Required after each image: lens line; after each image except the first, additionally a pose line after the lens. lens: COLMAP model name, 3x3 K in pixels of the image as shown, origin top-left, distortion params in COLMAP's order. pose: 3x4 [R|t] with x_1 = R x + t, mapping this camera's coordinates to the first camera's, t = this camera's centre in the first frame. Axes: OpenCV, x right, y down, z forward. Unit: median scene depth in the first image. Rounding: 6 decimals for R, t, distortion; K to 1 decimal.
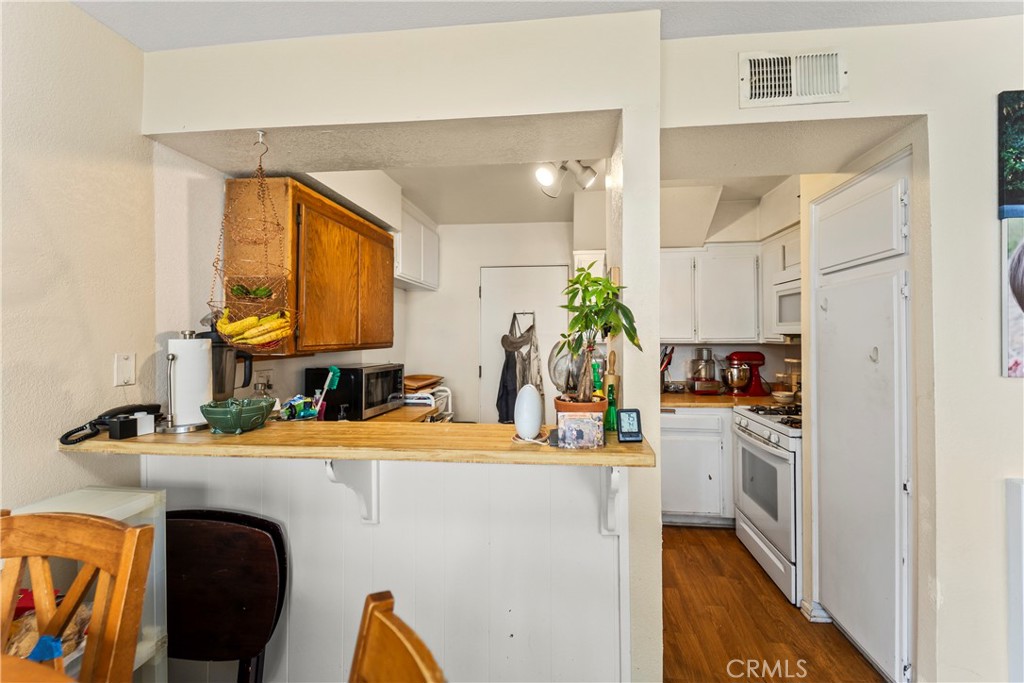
lens RADIAL K [[411.2, 0, 516.8], [0, 411.2, 335.0], [0, 0, 1]] dist [0.010153, -0.000389]
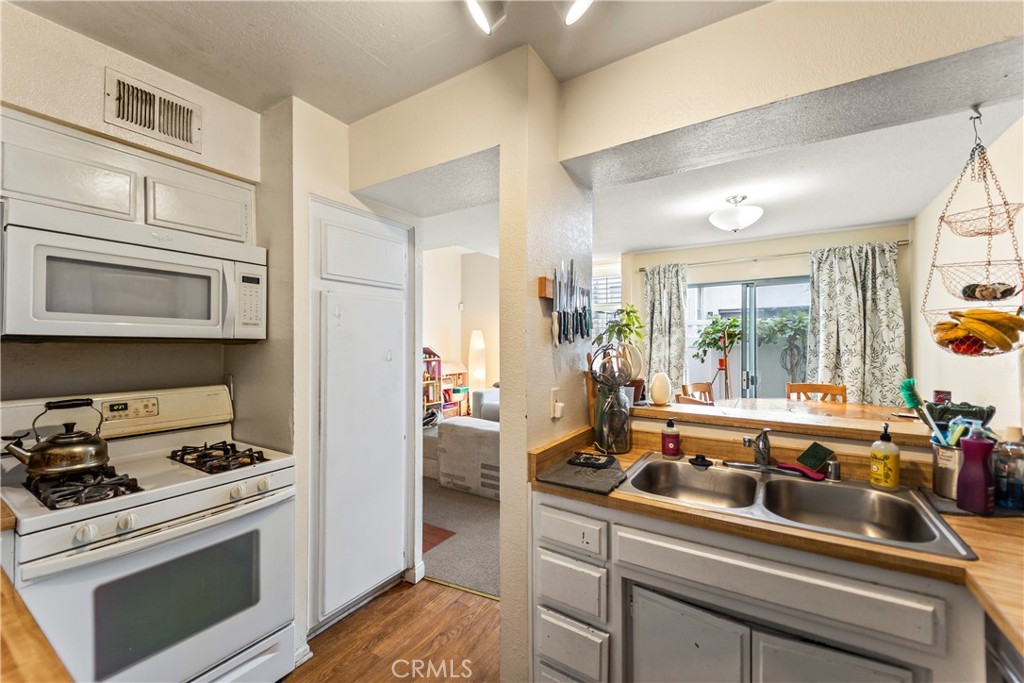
lens RADIAL K [[411.2, 0, 511.2], [0, 411.2, 341.8], [0, 0, 1]] dist [0.010153, -0.000389]
pose [[-0.909709, 0.006053, 0.415201, -0.048862], [0.001376, 0.999932, -0.011562, 0.011230], [-0.415243, -0.009946, -0.909656, 1.219130]]
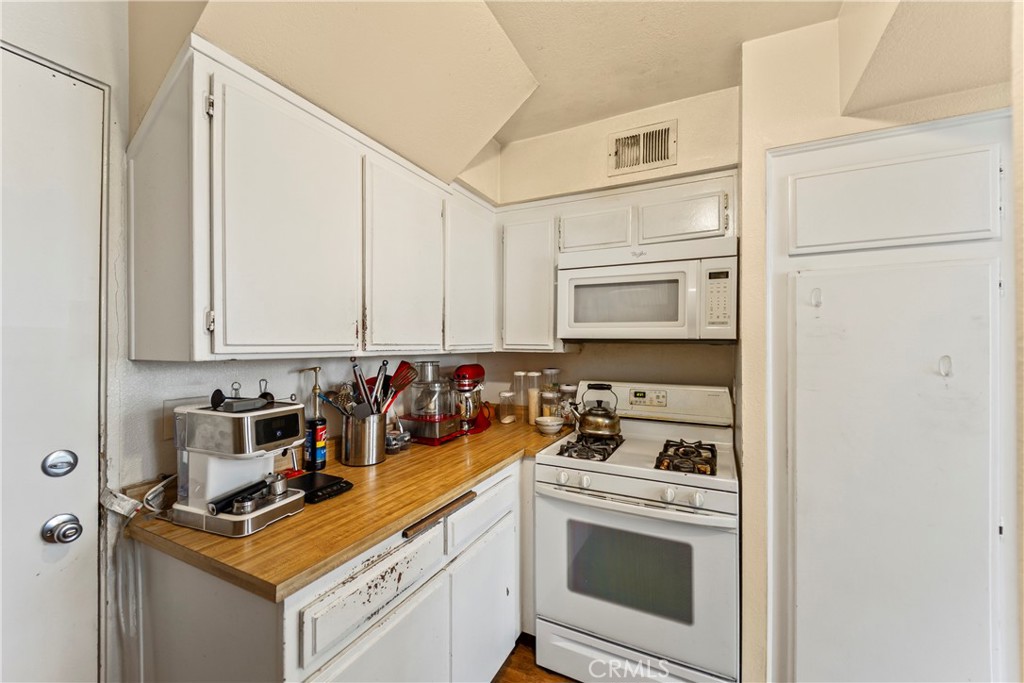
lens RADIAL K [[411.2, 0, 512.0], [0, 411.2, 342.8], [0, 0, 1]] dist [0.010153, -0.000389]
pose [[0.325736, 0.007228, 0.945433, -0.068727], [-0.008188, 0.999955, -0.004824, 0.009241], [-0.945425, -0.006169, 0.325781, 0.877083]]
